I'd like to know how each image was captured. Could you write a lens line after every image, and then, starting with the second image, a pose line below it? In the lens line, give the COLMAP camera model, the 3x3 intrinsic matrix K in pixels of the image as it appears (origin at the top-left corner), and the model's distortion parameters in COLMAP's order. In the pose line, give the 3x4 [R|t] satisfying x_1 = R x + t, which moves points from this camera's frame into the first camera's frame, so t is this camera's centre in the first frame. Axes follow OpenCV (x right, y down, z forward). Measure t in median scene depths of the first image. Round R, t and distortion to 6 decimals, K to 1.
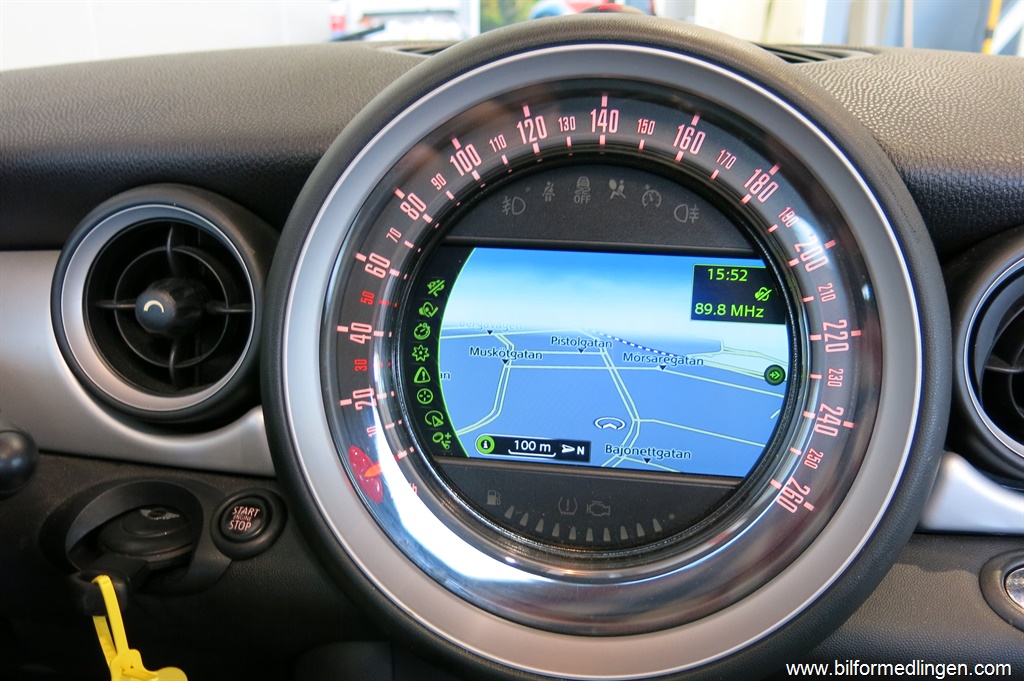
lens RADIAL K [[855.1, 0, 512.0], [0, 855.1, 340.5], [0, 0, 1]] dist [-0.009558, -0.004146]
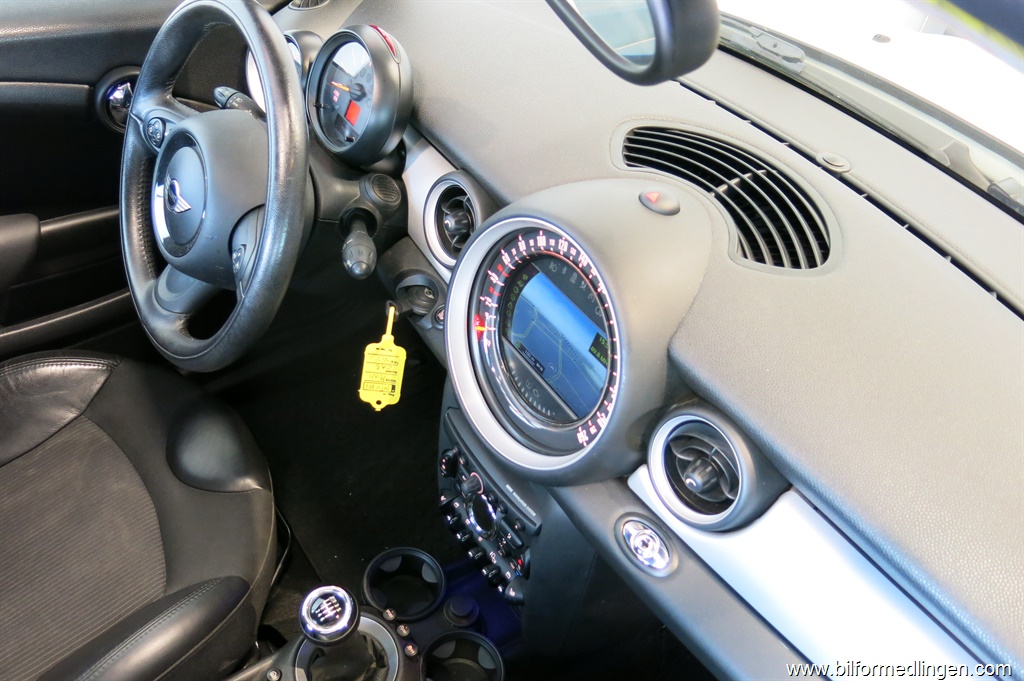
lens RADIAL K [[855.1, 0, 512.0], [0, 855.1, 340.5], [0, 0, 1]] dist [-0.009558, -0.004146]
pose [[0.681321, 0.555923, -0.476185, 1.108651], [-0.334393, 0.815074, 0.473113, -1.026734], [0.651140, -0.163109, 0.741223, -0.794697]]
